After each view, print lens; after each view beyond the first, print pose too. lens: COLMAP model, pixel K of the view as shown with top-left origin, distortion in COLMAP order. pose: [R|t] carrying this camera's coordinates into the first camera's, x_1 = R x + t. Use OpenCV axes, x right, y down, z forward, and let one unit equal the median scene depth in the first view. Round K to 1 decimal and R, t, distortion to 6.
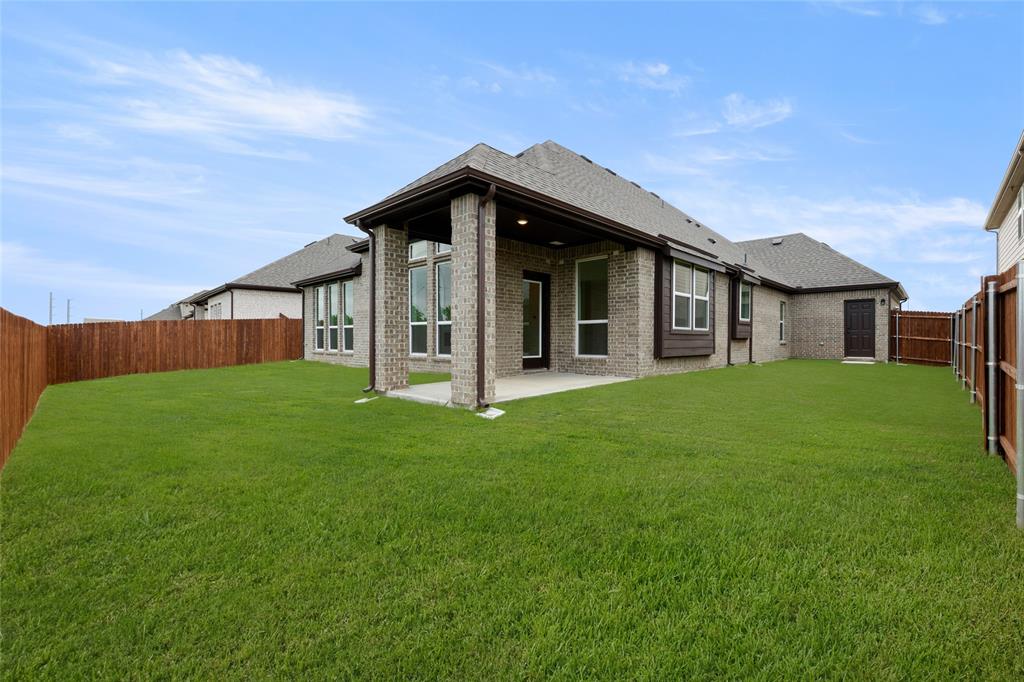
lens RADIAL K [[413.7, 0, 515.8], [0, 413.7, 334.3], [0, 0, 1]] dist [-0.000431, 0.000478]
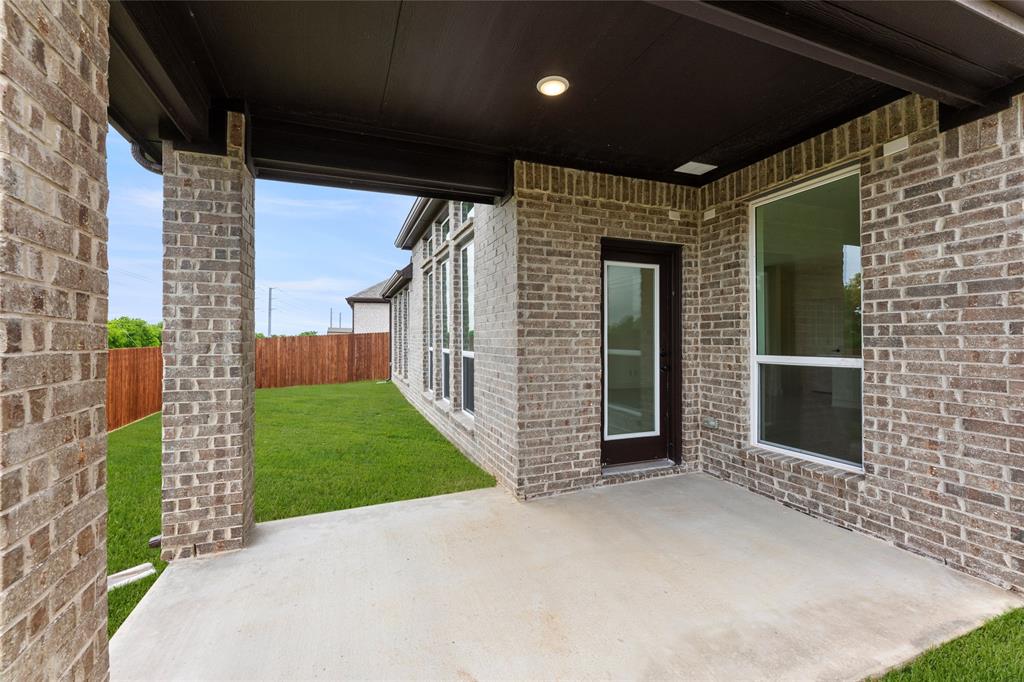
lens RADIAL K [[413.7, 0, 484.7], [0, 413.7, 335.7], [0, 0, 1]] dist [-0.000431, 0.000478]
pose [[0.896083, -0.007505, -0.443822, 0.093135], [0.005792, 0.999970, -0.005216, -0.050732], [0.443848, 0.002104, 0.896100, 0.534523]]
